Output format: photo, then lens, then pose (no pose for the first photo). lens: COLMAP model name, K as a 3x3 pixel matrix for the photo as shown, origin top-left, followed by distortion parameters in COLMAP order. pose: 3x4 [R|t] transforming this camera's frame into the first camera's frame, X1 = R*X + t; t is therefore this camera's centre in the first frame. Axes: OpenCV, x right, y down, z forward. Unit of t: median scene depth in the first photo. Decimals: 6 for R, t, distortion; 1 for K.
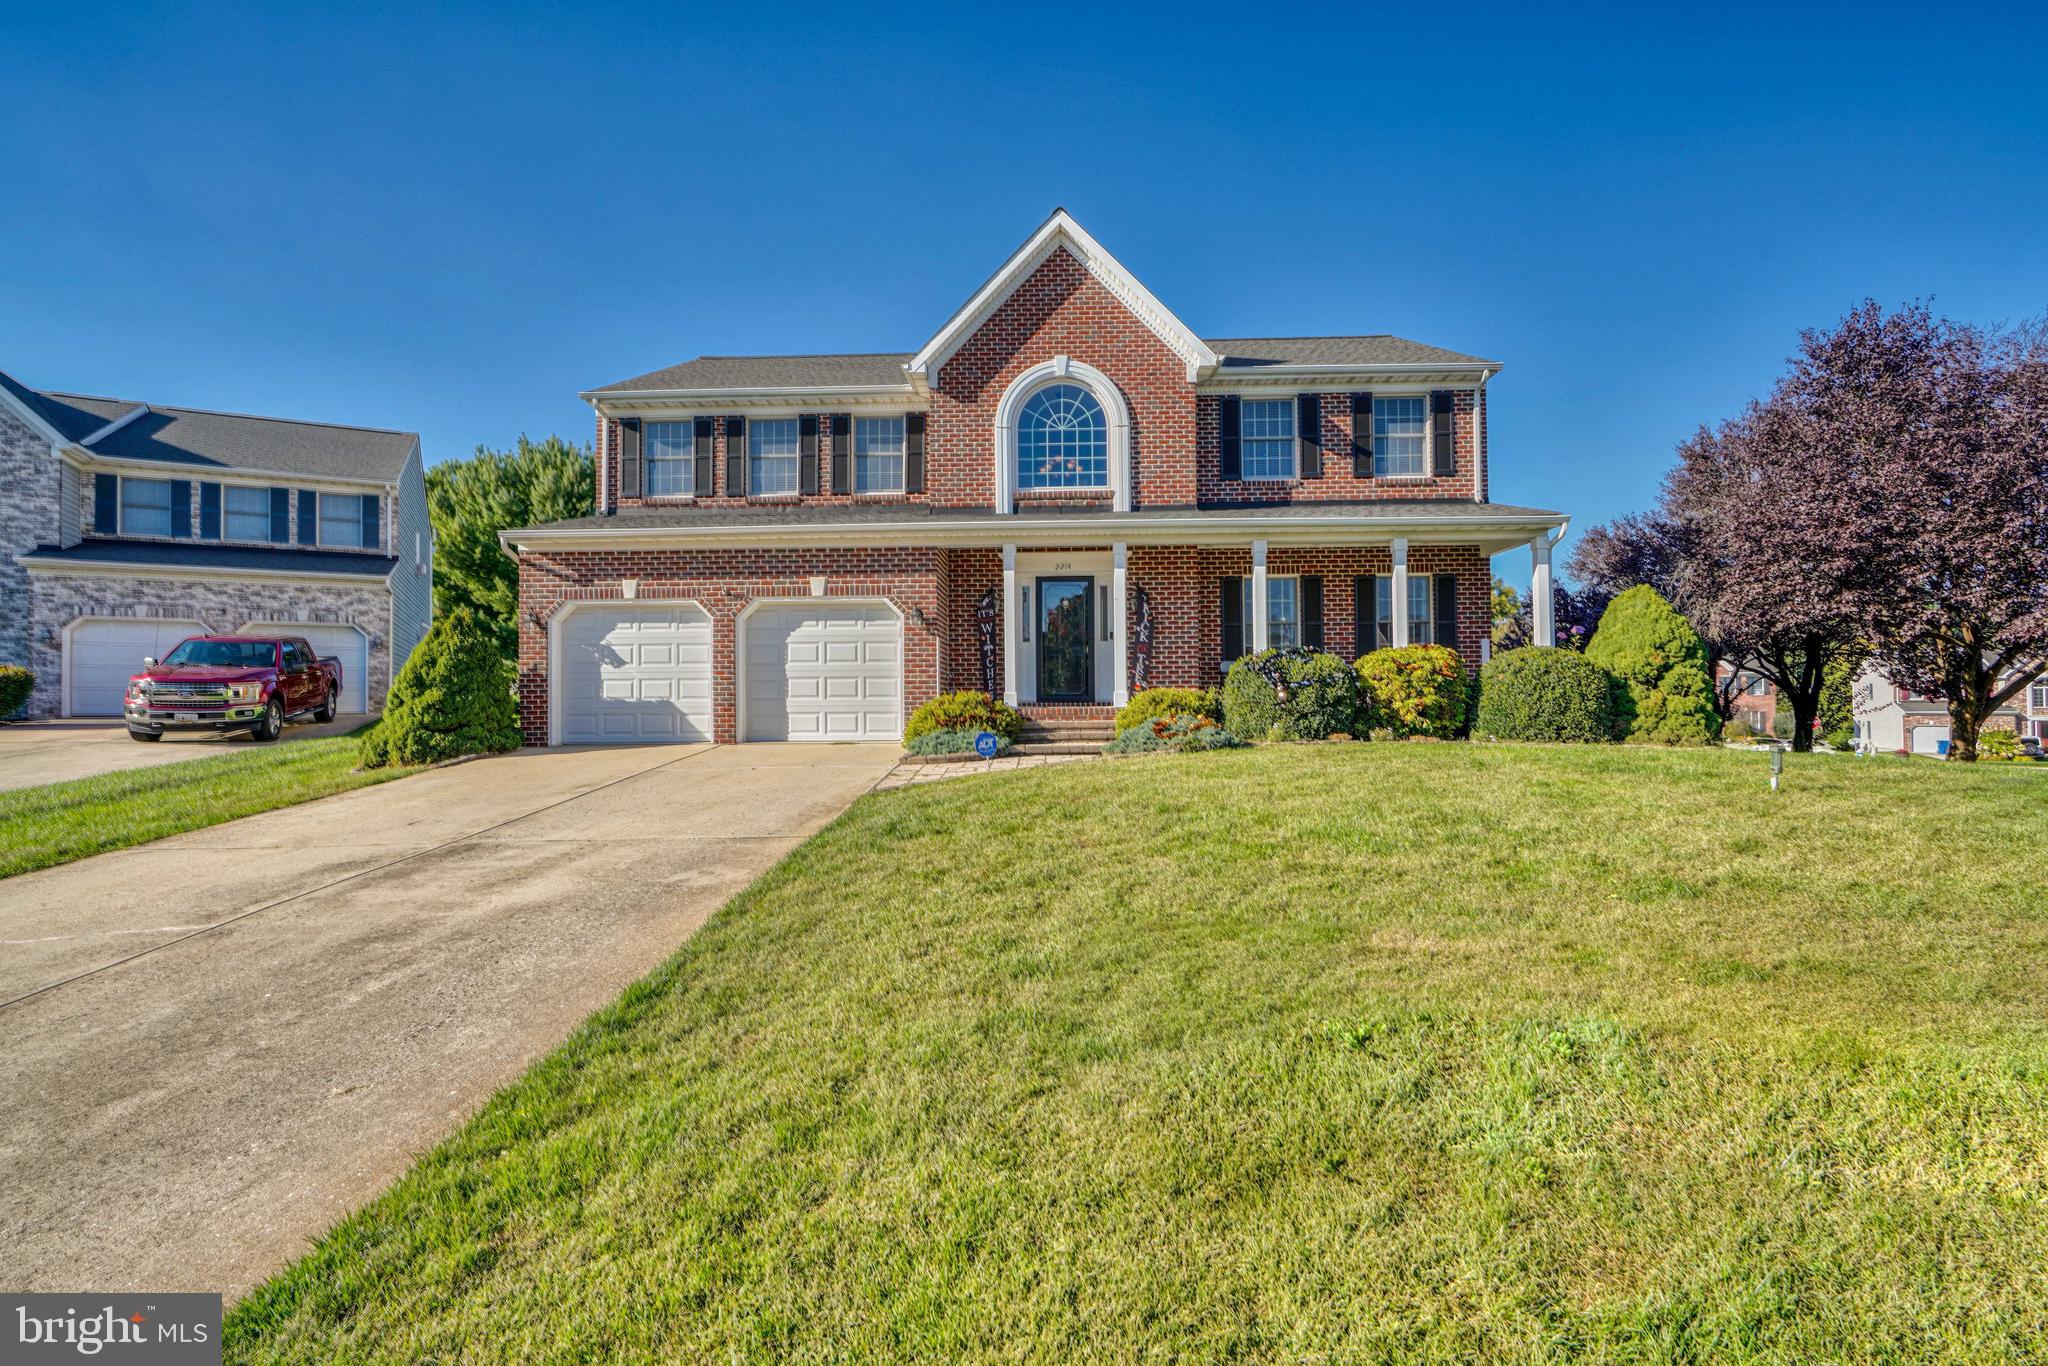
lens RADIAL K [[943.3, 0, 1030.8], [0, 943.3, 682.0], [0, 0, 1]] dist [-0.014326, 0.005474]
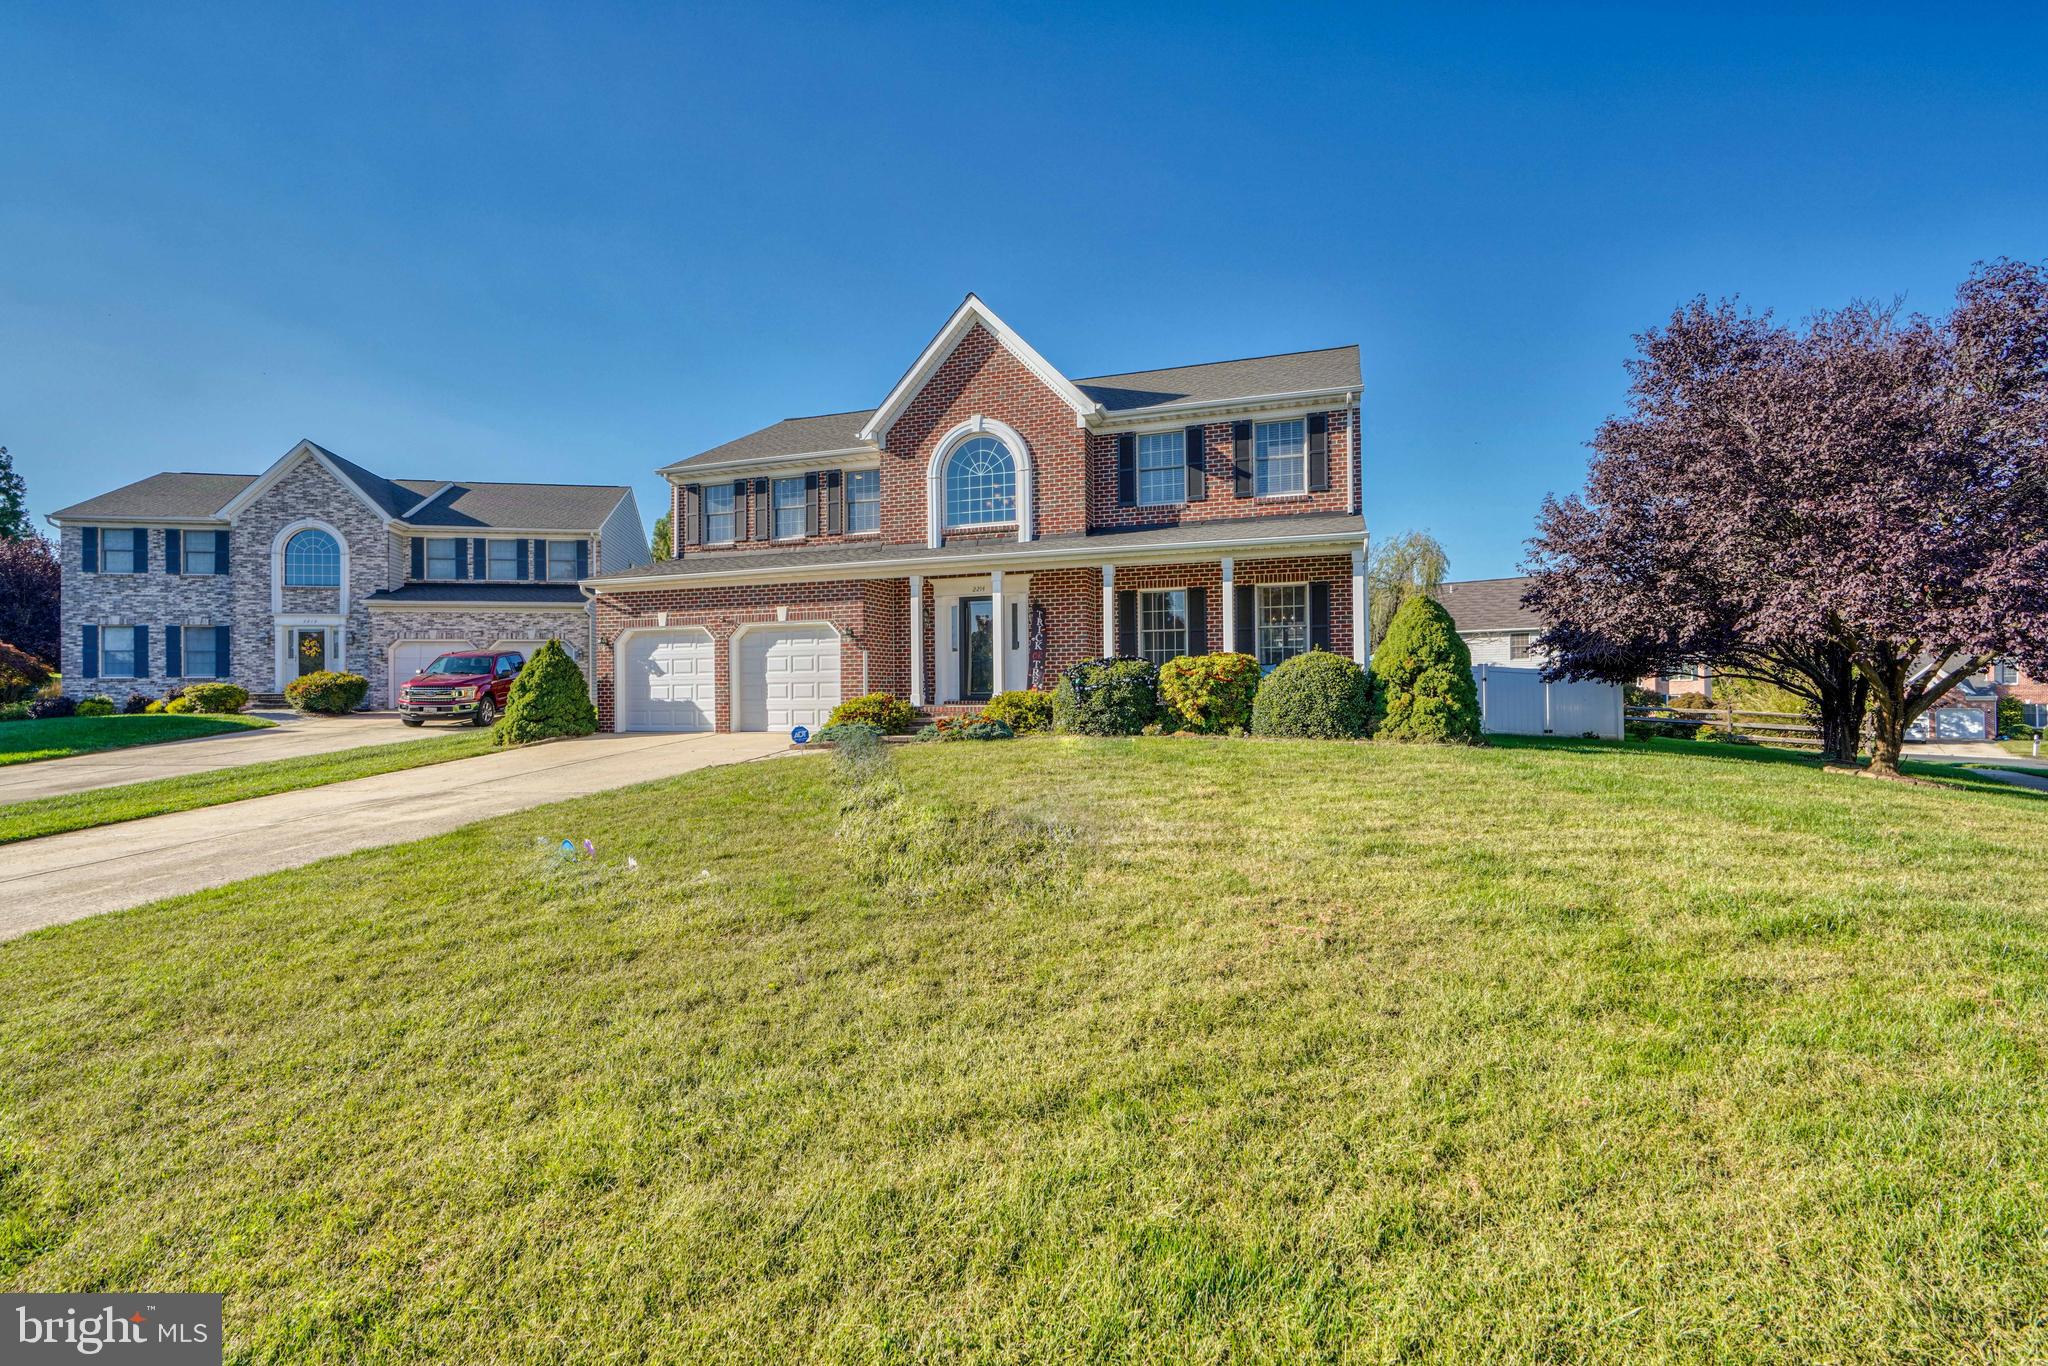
lens RADIAL K [[965.2, 0, 1012.7], [0, 965.2, 684.0], [0, 0, 1]] dist [-0.013099, 0.006447]
pose [[0.953438, -0.005035, -0.301547, 0.444467], [0.009322, 0.999875, 0.012778, -0.015008], [0.301445, -0.014994, 0.953366, -0.173094]]
